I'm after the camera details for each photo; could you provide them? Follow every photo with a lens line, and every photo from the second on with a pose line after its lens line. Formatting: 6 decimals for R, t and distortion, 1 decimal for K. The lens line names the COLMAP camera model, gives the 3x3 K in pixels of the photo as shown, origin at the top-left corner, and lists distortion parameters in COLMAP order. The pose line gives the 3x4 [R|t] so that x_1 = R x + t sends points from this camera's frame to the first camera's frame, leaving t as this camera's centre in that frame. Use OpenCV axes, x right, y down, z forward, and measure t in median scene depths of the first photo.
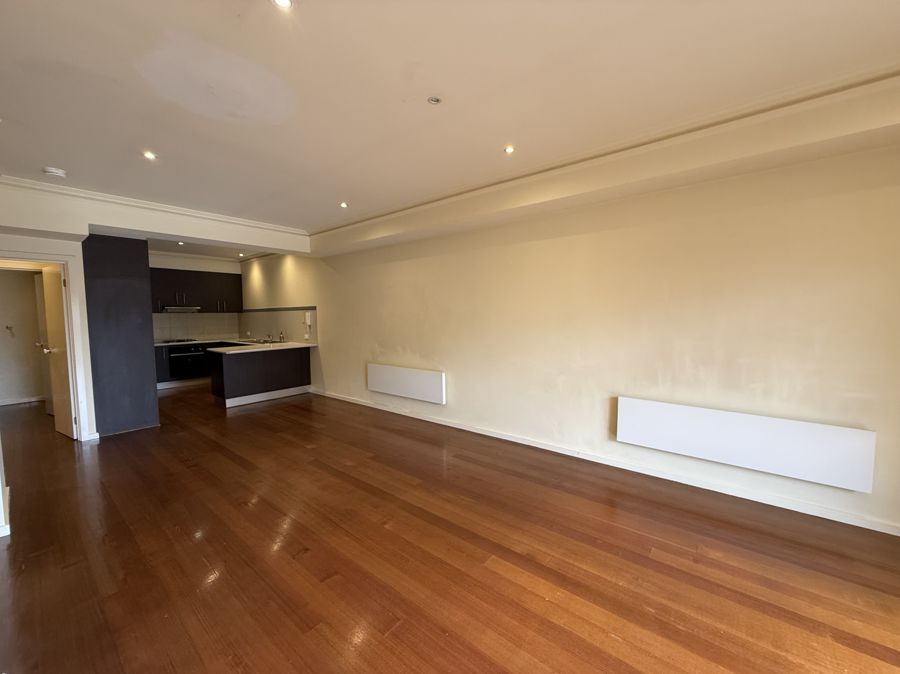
lens RADIAL K [[361.7, 0, 453.7], [0, 361.7, 338.2], [0, 0, 1]] dist [0.002508, 0.000238]
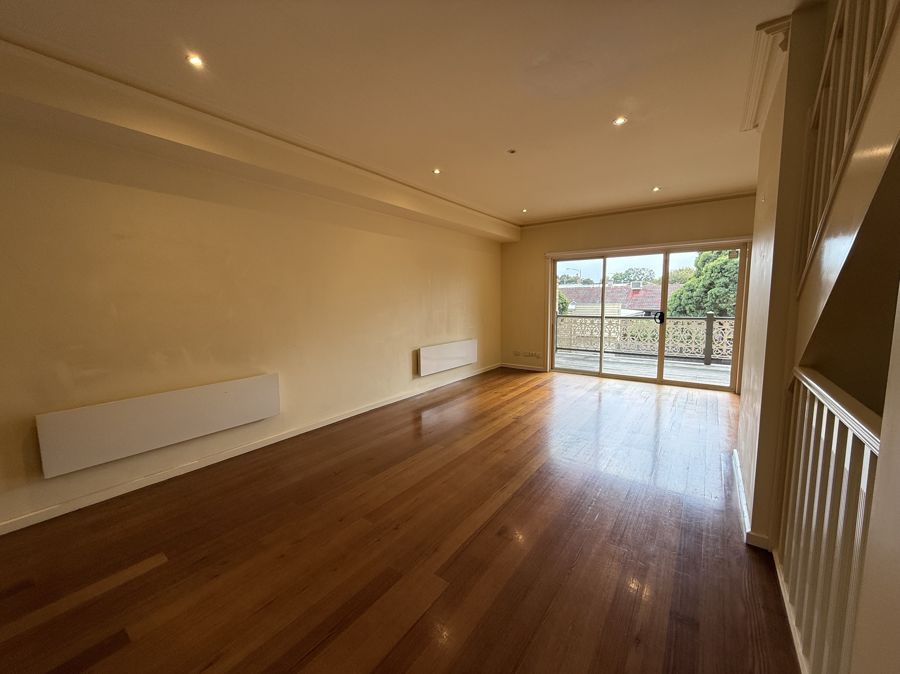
lens RADIAL K [[361.7, 0, 450.9], [0, 361.7, 336.9], [0, 0, 1]] dist [0.002508, 0.000238]
pose [[-0.072853, -0.098214, 0.992495, -1.074301], [0.067169, 0.992397, 0.103135, -0.042822], [-0.995078, 0.074179, -0.065702, 0.927343]]
